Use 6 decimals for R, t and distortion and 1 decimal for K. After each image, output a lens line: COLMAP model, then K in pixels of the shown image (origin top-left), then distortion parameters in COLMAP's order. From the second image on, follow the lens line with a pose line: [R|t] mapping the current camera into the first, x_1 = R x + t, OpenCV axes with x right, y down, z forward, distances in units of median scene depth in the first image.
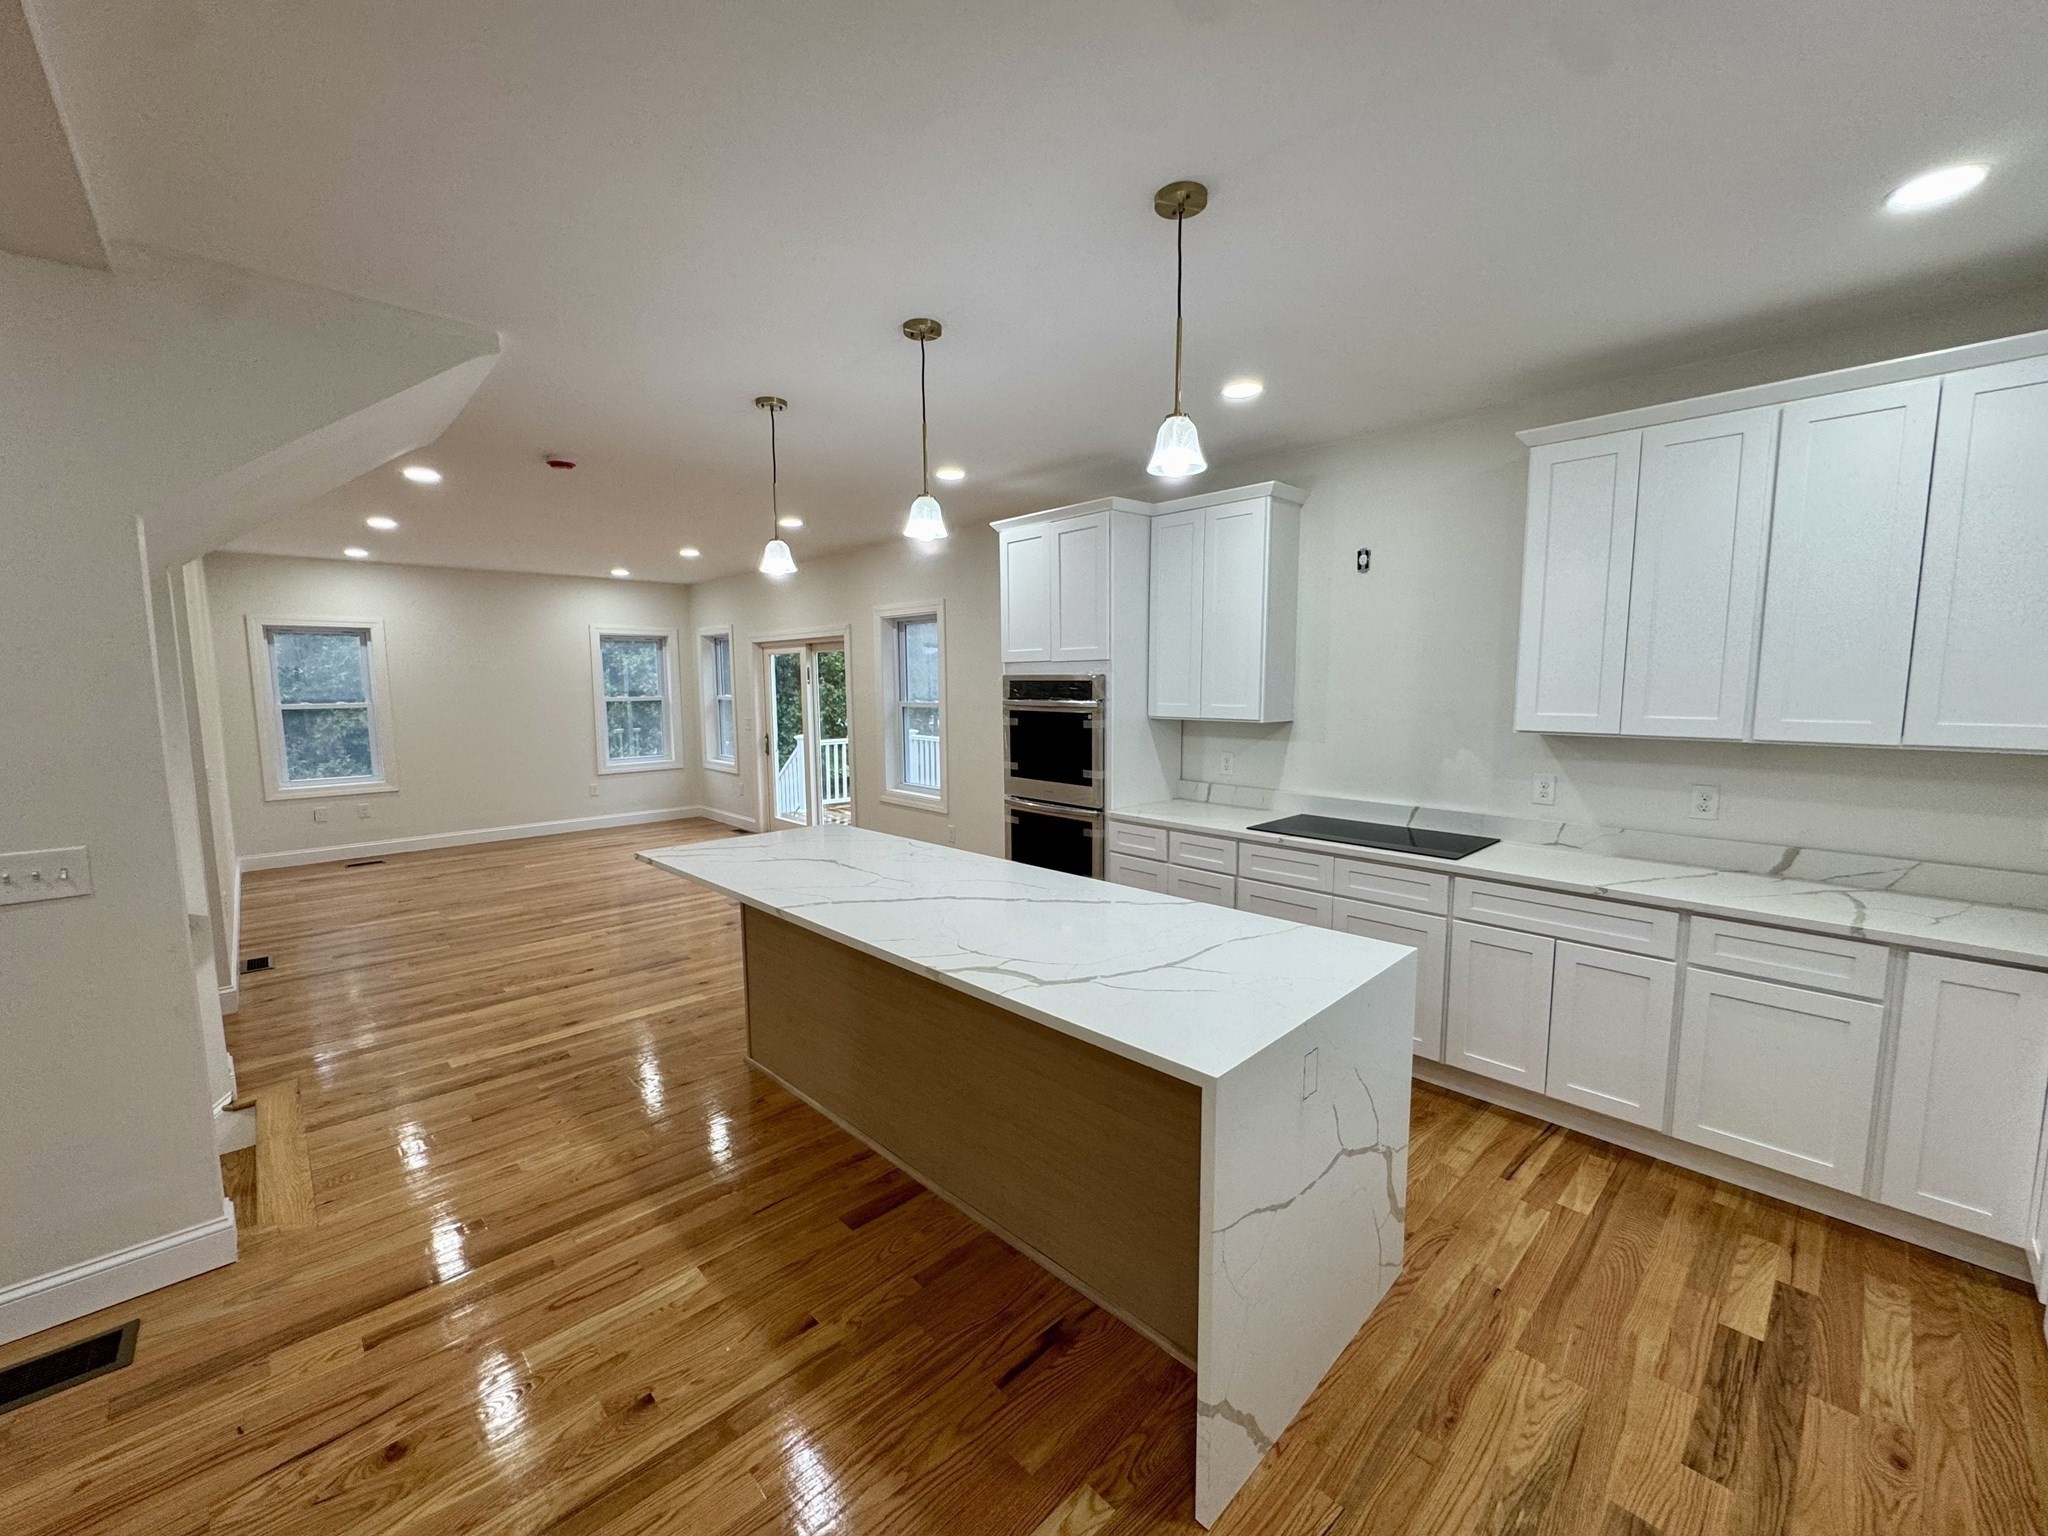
lens RADIAL K [[819.9, 0, 1018.0], [0, 819.9, 766.7], [0, 0, 1]] dist [-0.001281, -0.000115]
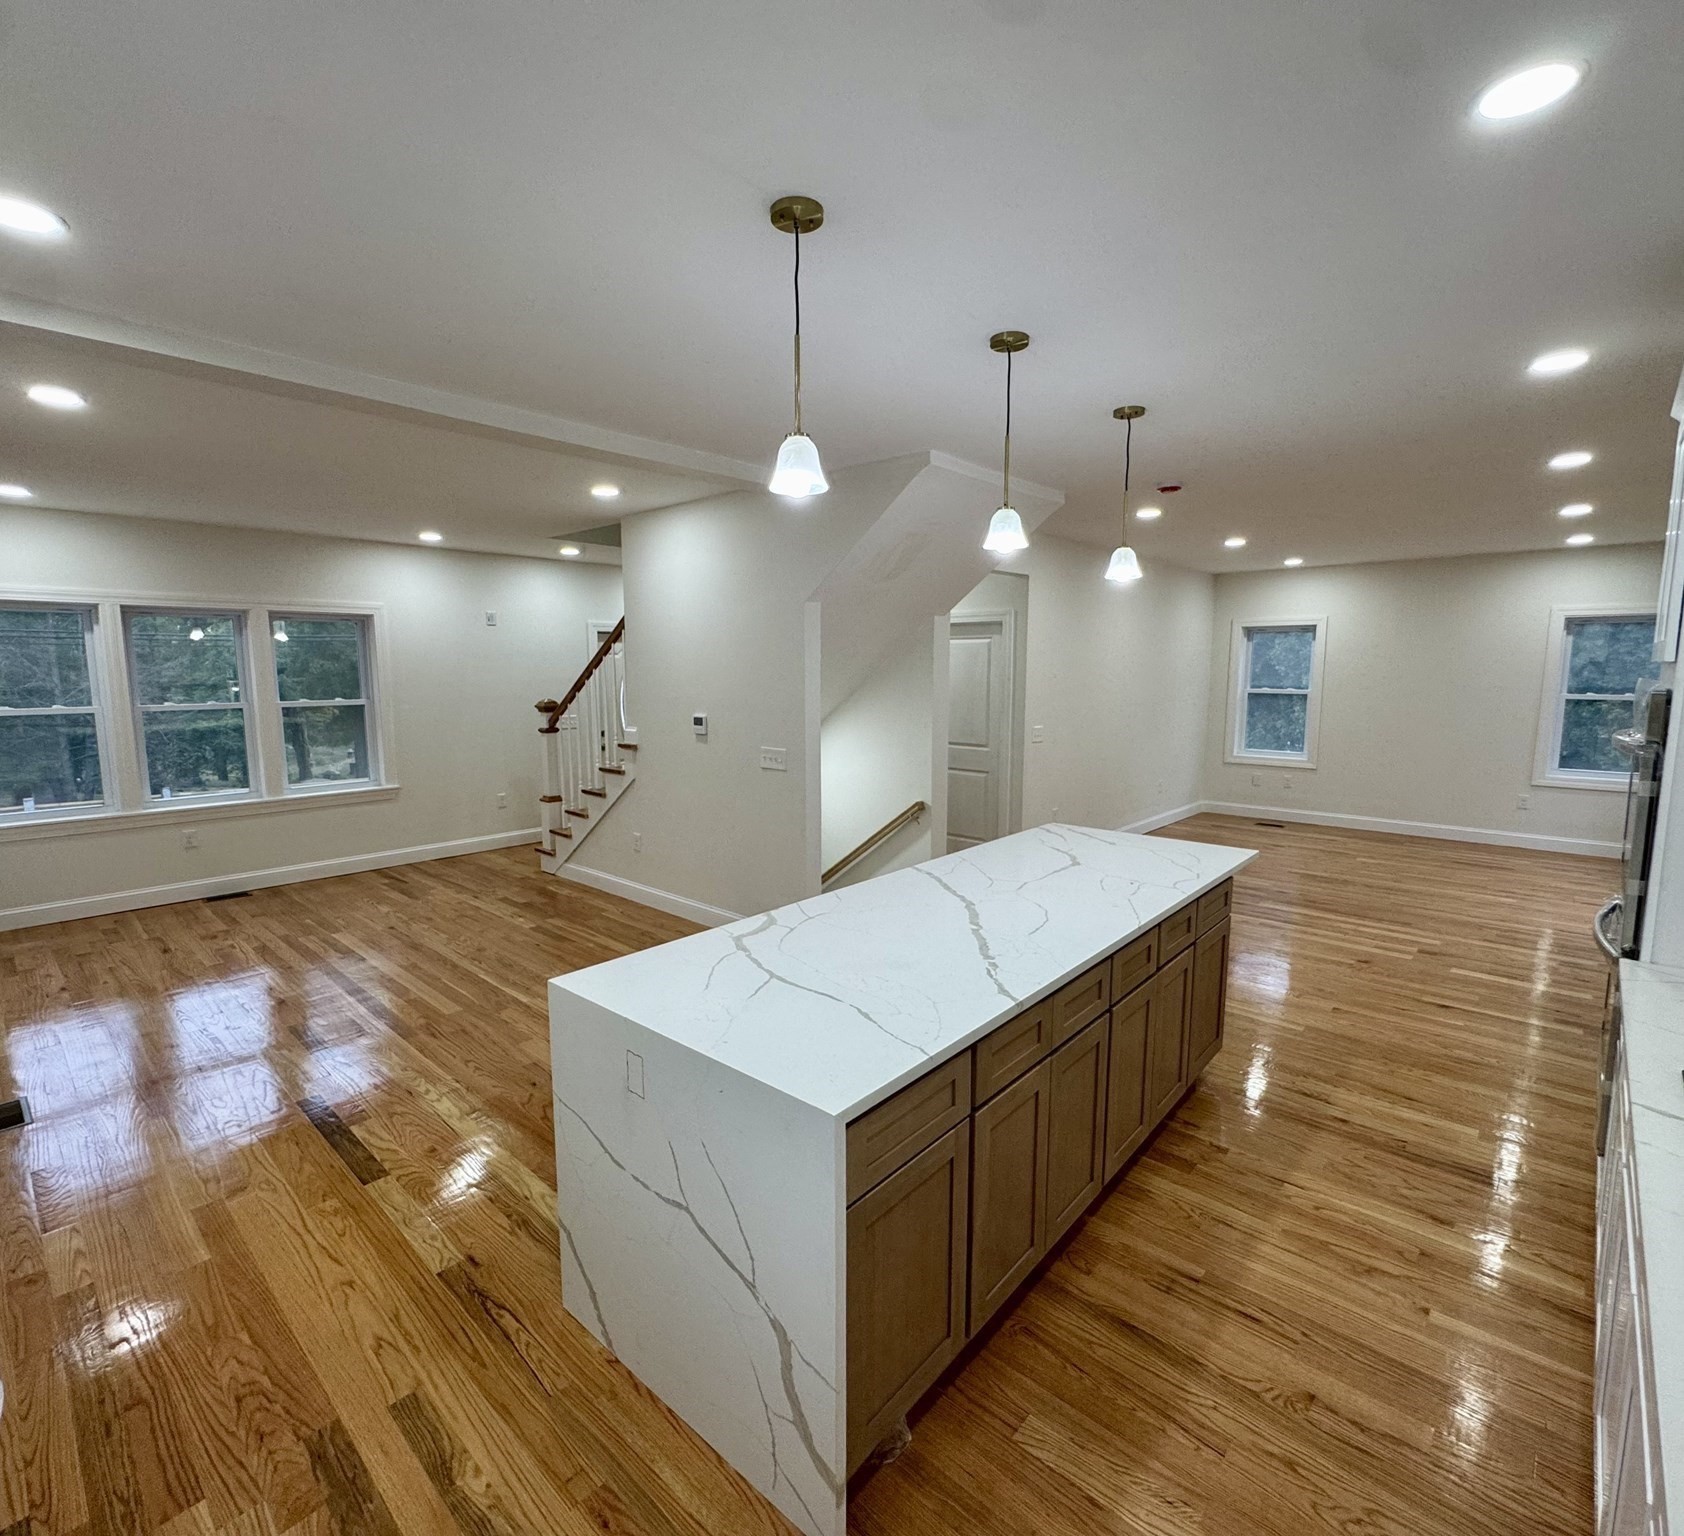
lens RADIAL K [[817.1, 0, 837.0], [0, 817.1, 775.4], [0, 0, 1]] dist [0.000395, -0.000992]
pose [[0.078992, 0.139953, -0.987002, 0.865693], [-0.108062, 0.985464, 0.131087, -0.111089], [0.991001, 0.096303, 0.092967, 0.709848]]
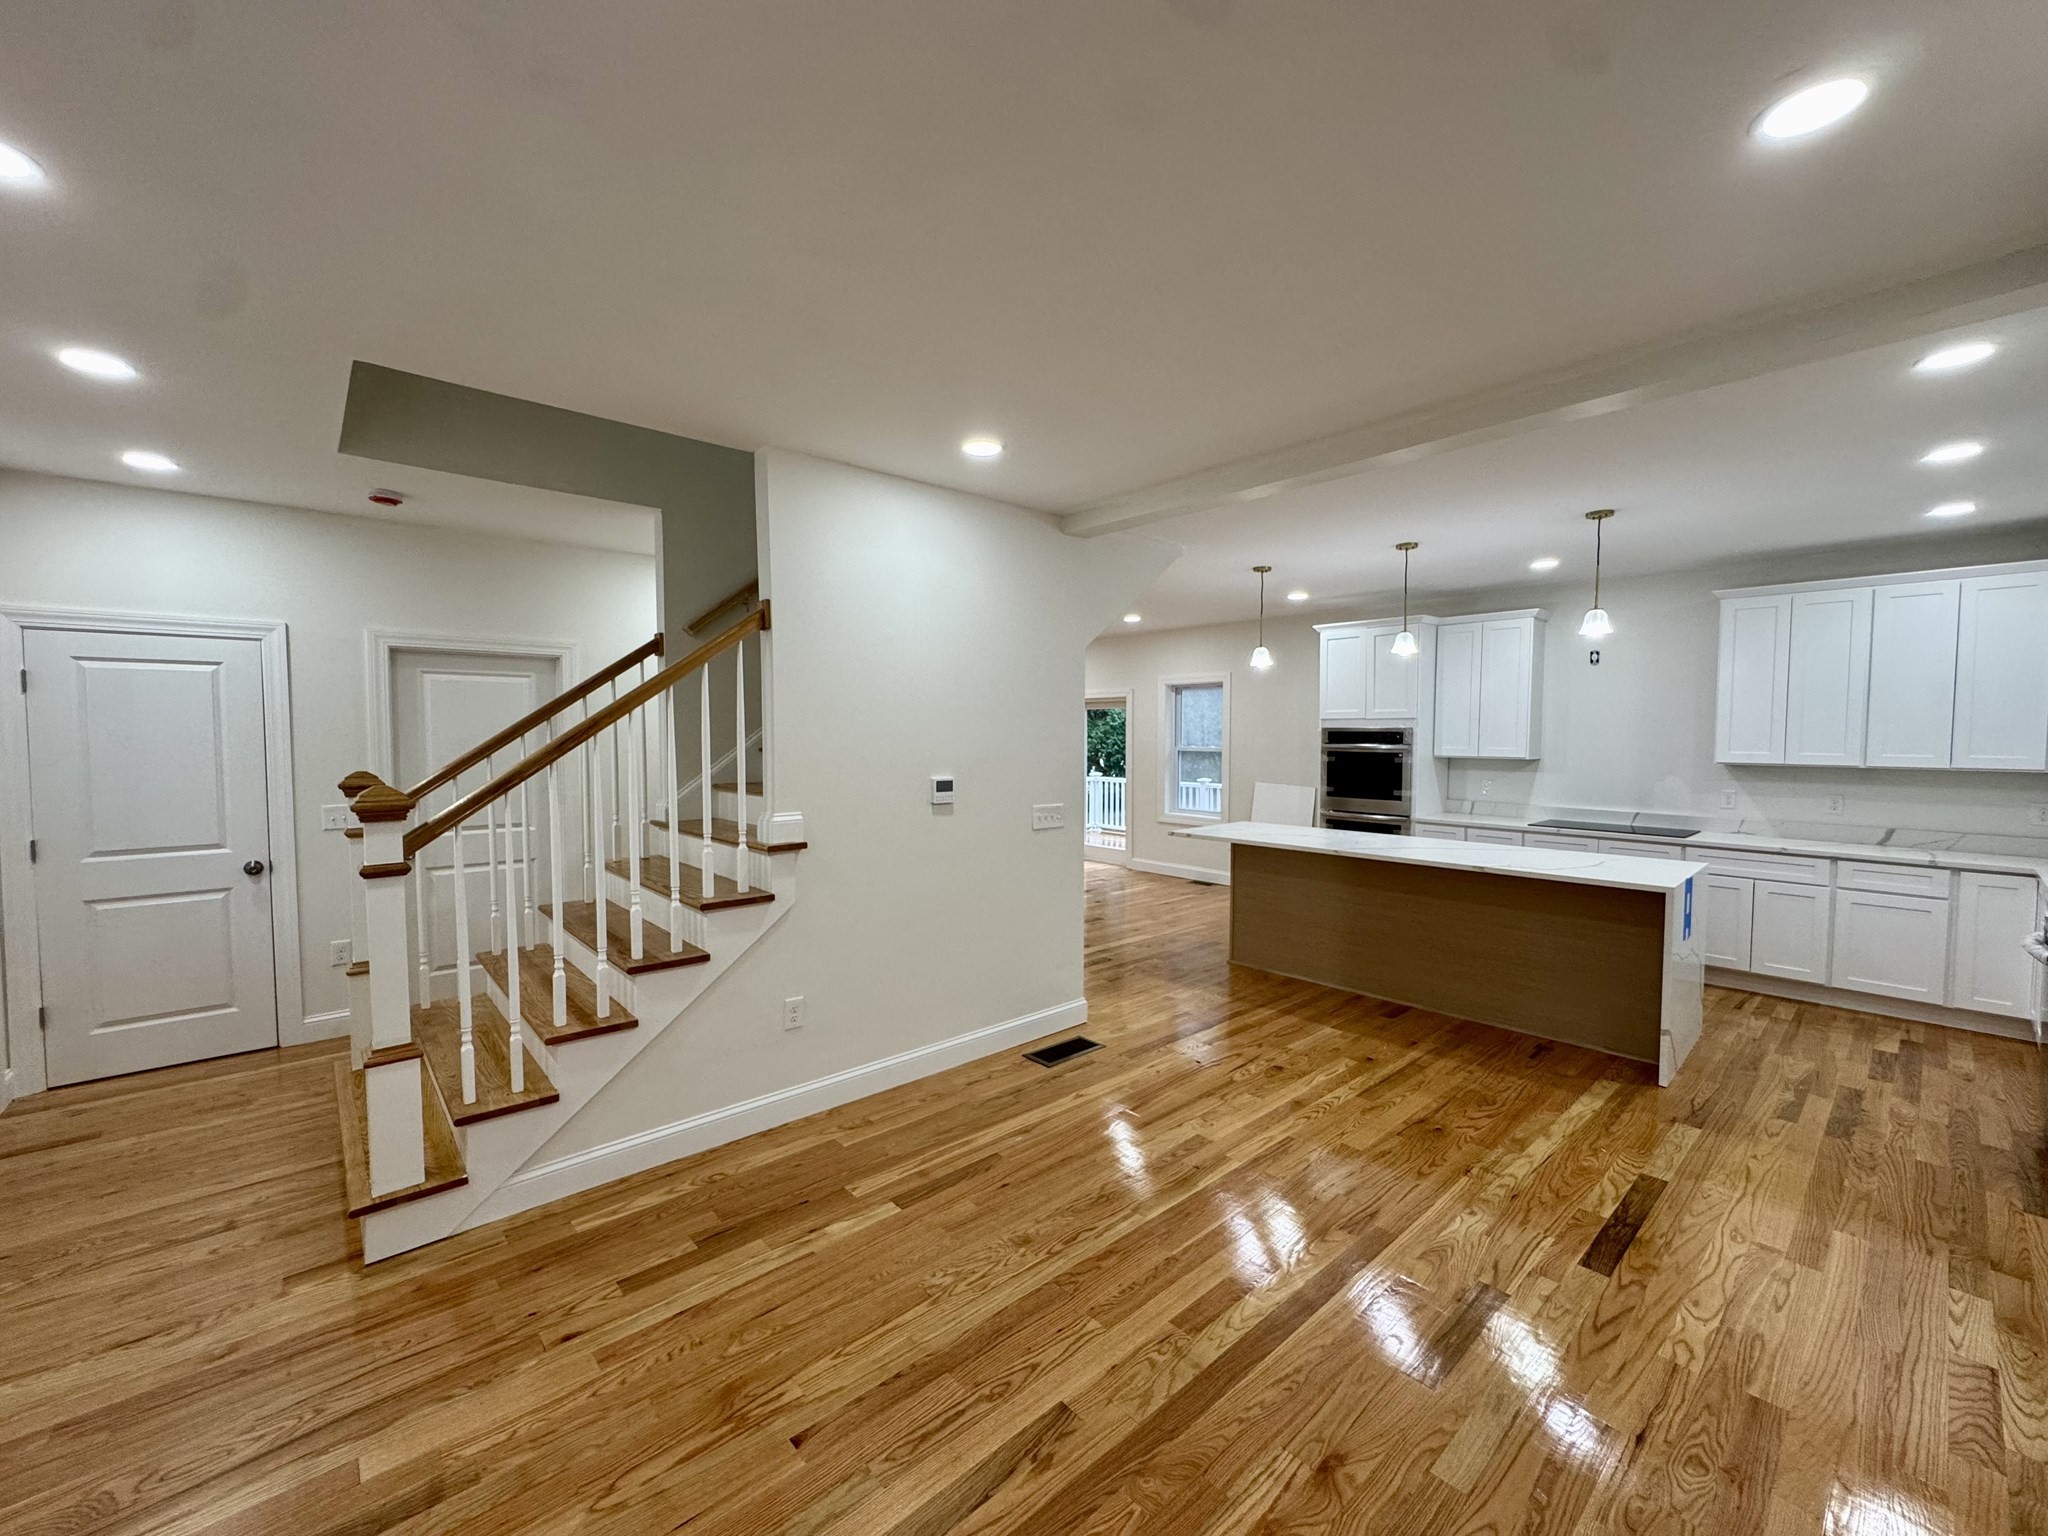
lens RADIAL K [[819.9, 0, 1016.1], [0, 819.9, 767.9], [0, 0, 1]] dist [-0.001281, -0.000115]
pose [[0.999477, 0.010376, -0.030643, -0.835449], [-0.012278, 0.997965, -0.062567, 0.096616], [0.029932, 0.062911, 0.997570, -0.778286]]
